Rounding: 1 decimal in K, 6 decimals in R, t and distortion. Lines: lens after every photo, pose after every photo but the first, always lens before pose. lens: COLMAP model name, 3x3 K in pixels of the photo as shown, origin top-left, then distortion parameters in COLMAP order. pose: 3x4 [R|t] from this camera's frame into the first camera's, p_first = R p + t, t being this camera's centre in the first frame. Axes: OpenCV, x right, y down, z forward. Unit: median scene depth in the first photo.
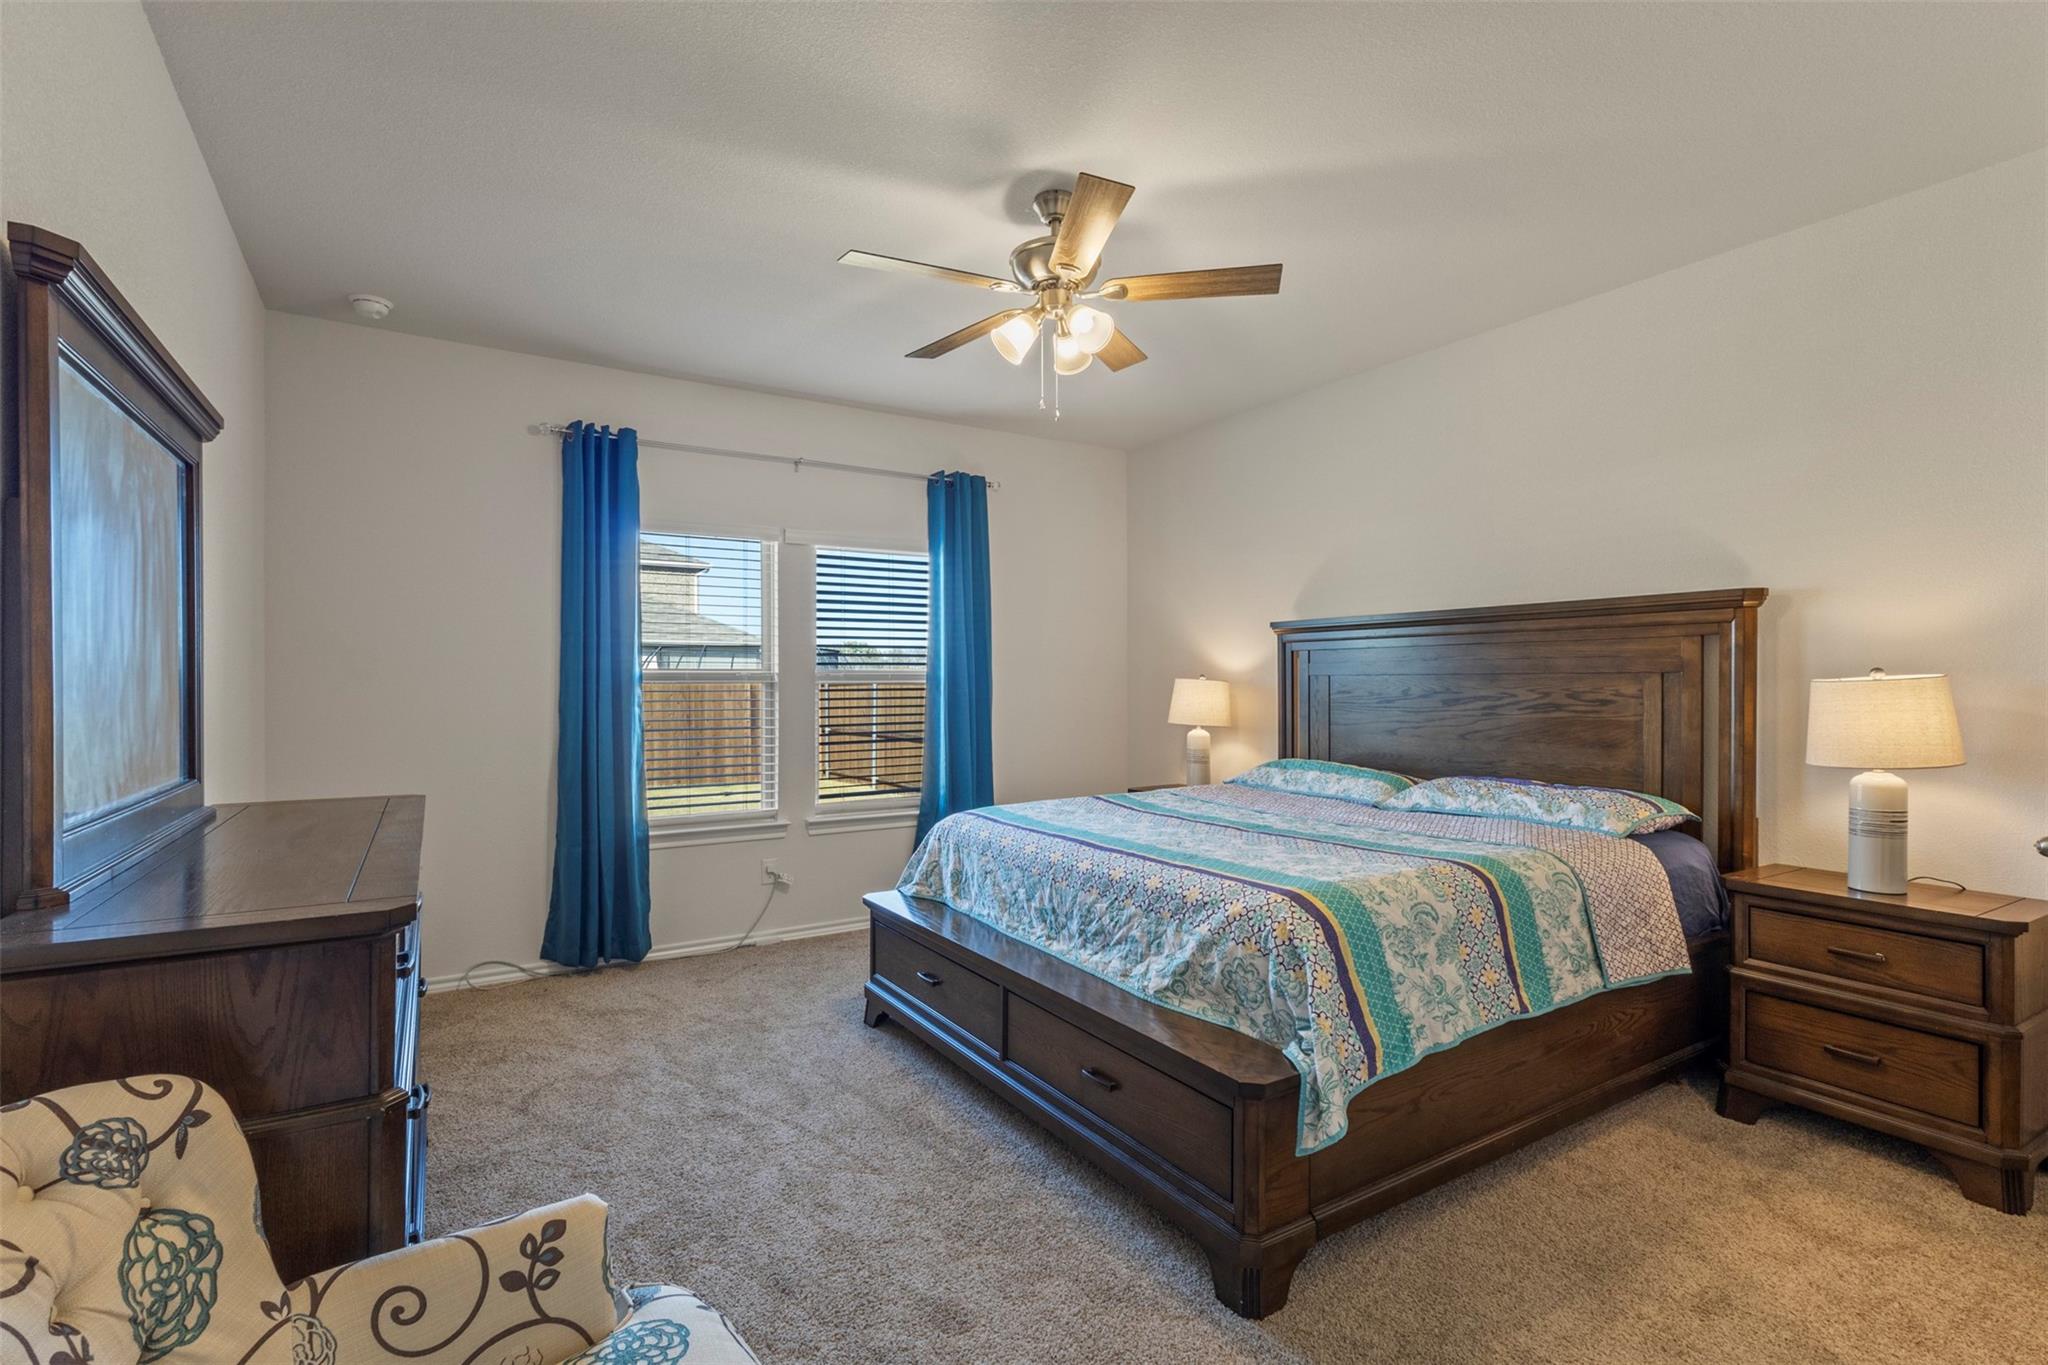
lens RADIAL K [[955.9, 0, 1002.2], [0, 955.9, 683.9], [0, 0, 1]] dist [0.001904, 0.002410]
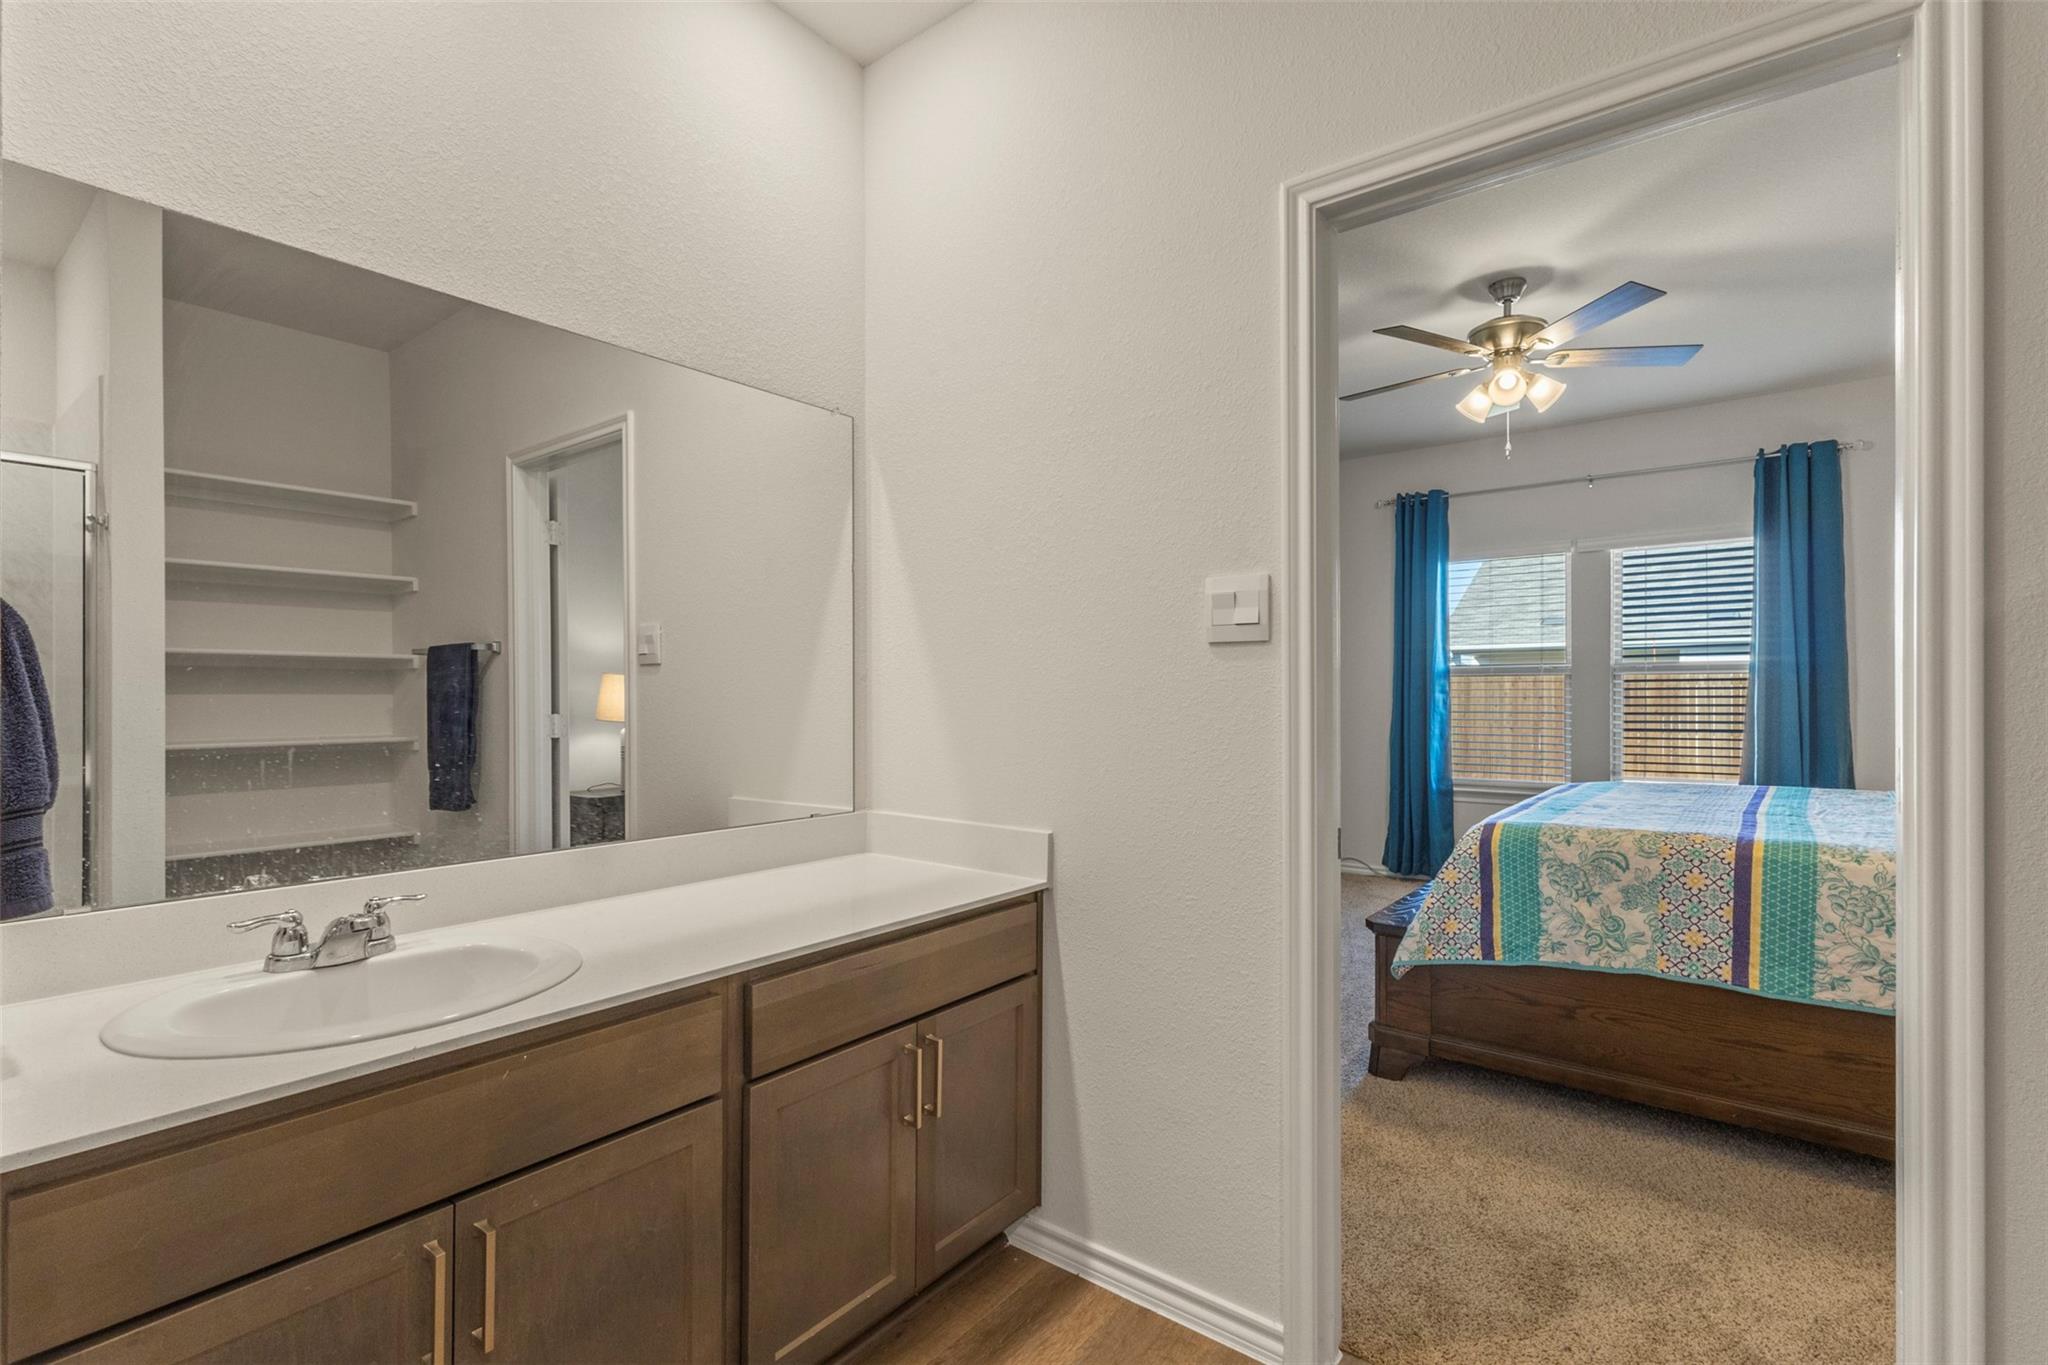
lens RADIAL K [[955.9, 0, 1012.1], [0, 955.9, 690.6], [0, 0, 1]] dist [0.001904, 0.002410]
pose [[0.340262, -0.000206, -0.940331, 0.901473], [0.000575, 1.000000, -0.000011, 0.025994], [0.940330, -0.000537, 0.340262, -0.041352]]
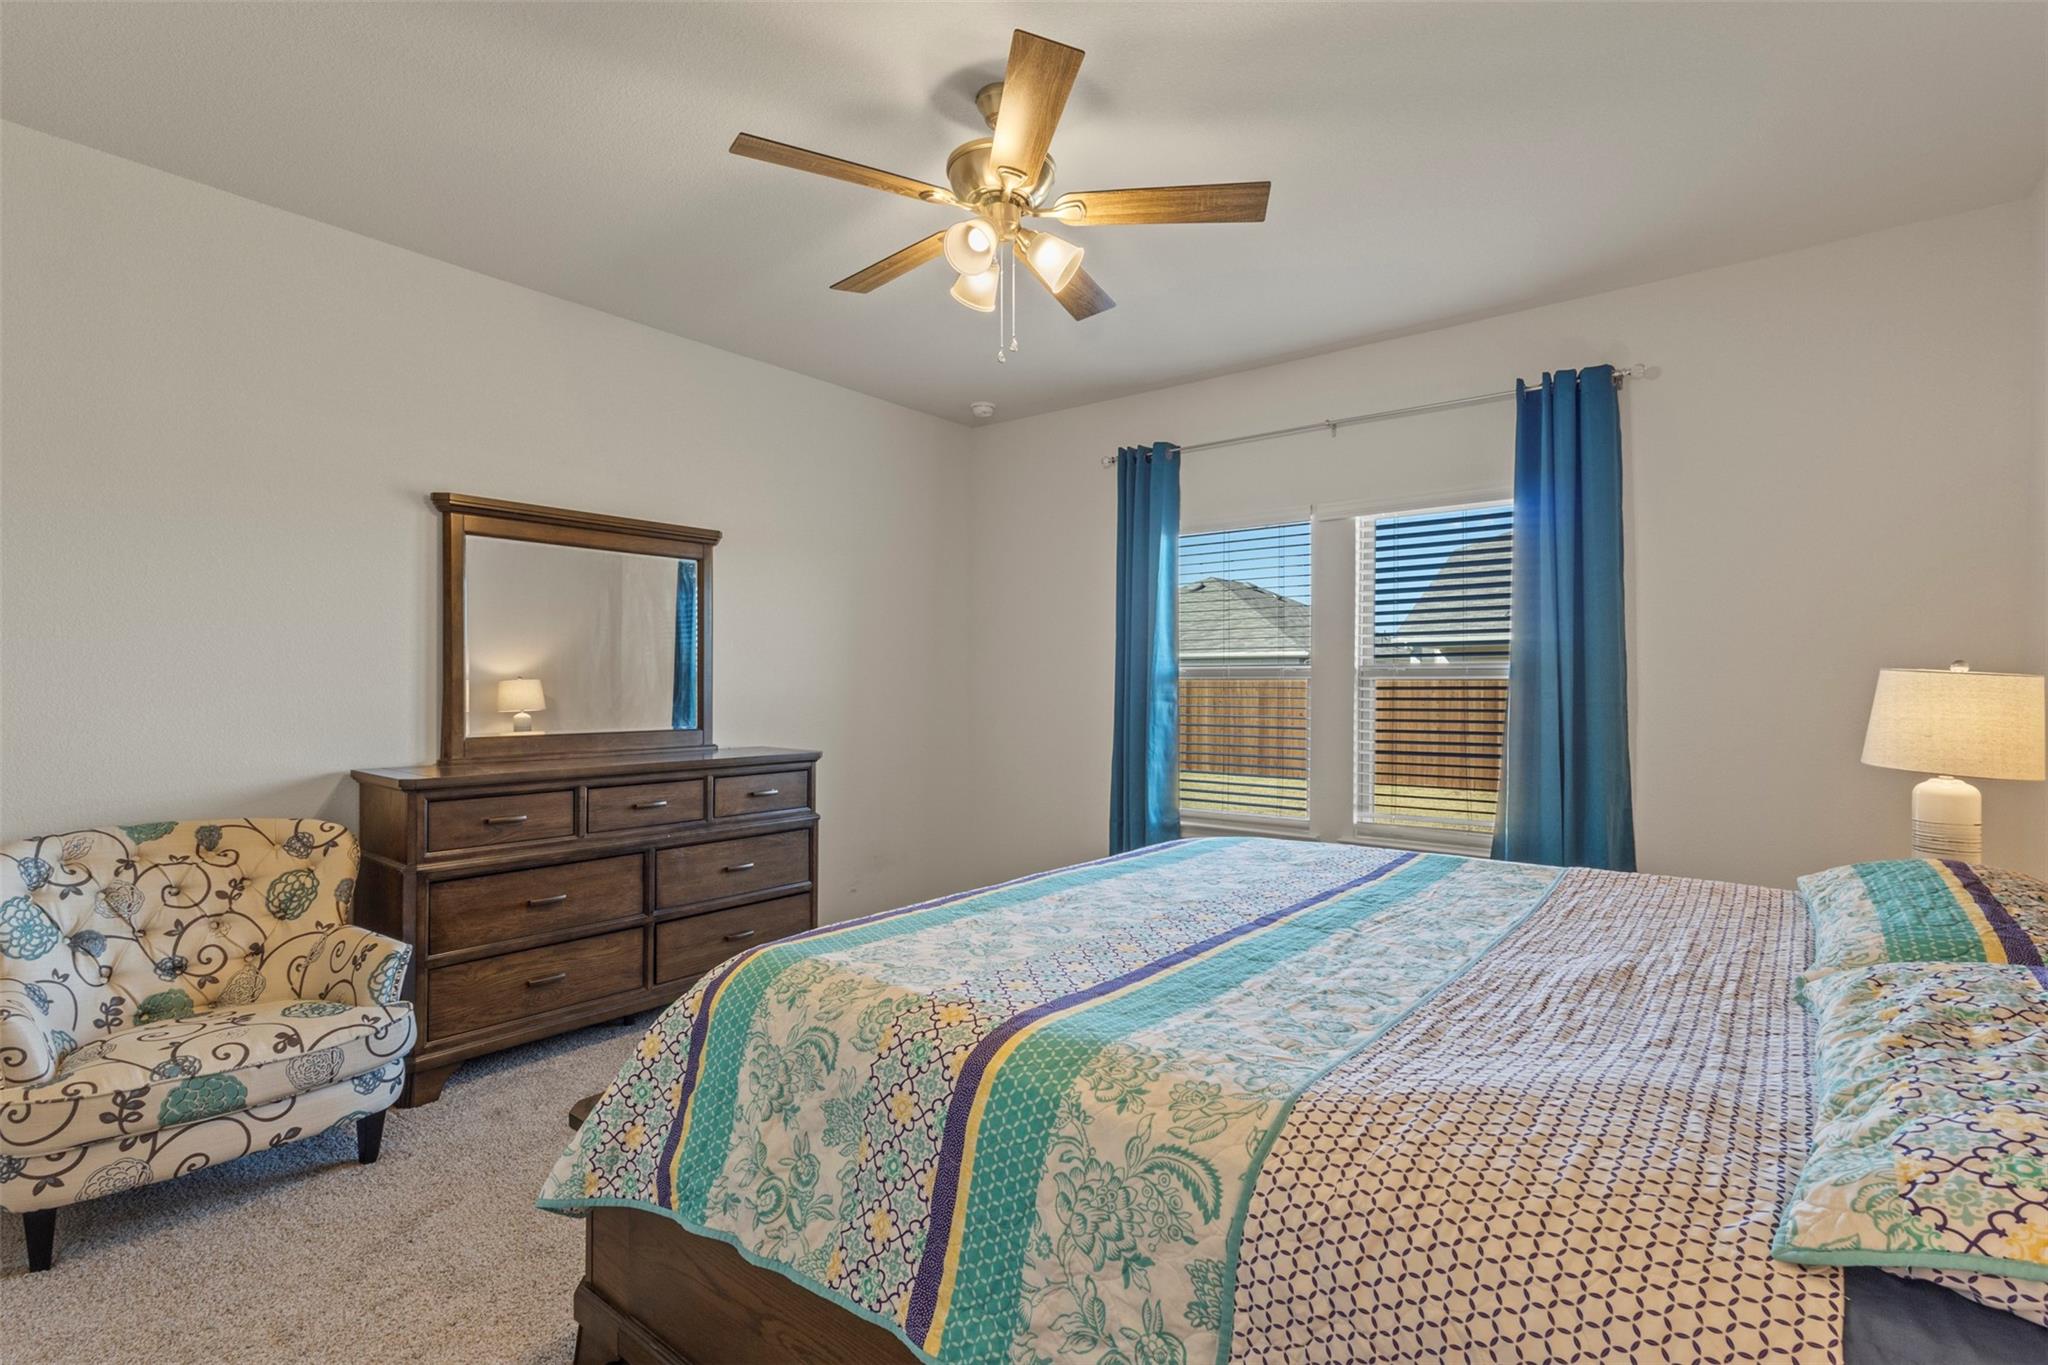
lens RADIAL K [[955.9, 0, 1026.7], [0, 955.9, 687.7], [0, 0, 1]] dist [0.001904, 0.002410]
pose [[0.334444, 0.008823, -0.942374, 0.754084], [-0.004653, 0.999959, 0.007711, 0.001960], [0.942404, 0.001806, 0.334472, 0.652206]]
